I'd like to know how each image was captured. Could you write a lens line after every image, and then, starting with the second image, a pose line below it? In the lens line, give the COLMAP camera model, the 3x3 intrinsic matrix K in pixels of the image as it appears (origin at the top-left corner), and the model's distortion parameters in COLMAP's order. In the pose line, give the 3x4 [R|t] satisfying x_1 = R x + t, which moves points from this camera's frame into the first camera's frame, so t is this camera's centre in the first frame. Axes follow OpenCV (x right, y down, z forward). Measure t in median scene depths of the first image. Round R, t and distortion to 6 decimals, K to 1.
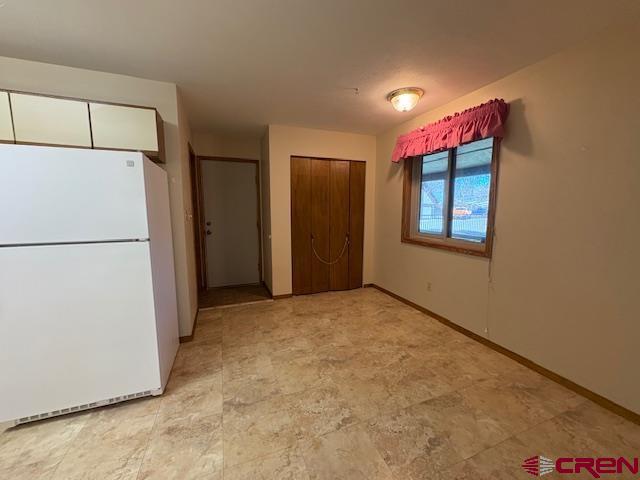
lens RADIAL K [[254.8, 0, 319.5], [0, 254.8, 238.9], [0, 0, 1]] dist [-0.000876, 0.000001]
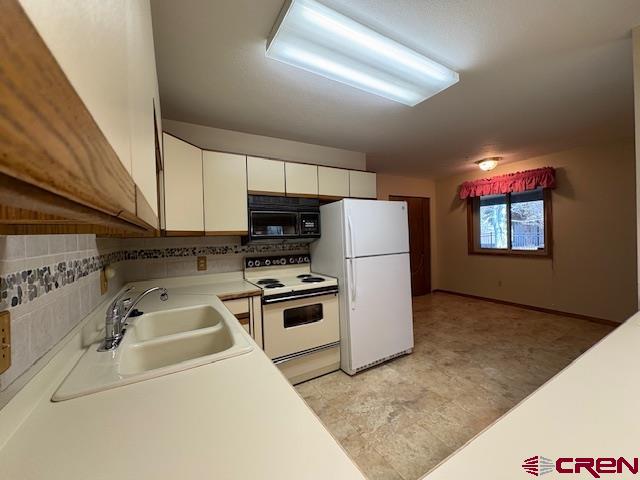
lens RADIAL K [[254.8, 0, 319.5], [0, 254.8, 238.9], [0, 0, 1]] dist [-0.000876, 0.000001]
pose [[0.986944, -0.035607, 0.157077, -0.970299], [0.052138, 0.993375, -0.102412, 0.036656], [-0.152390, 0.109265, 0.982262, -0.358131]]
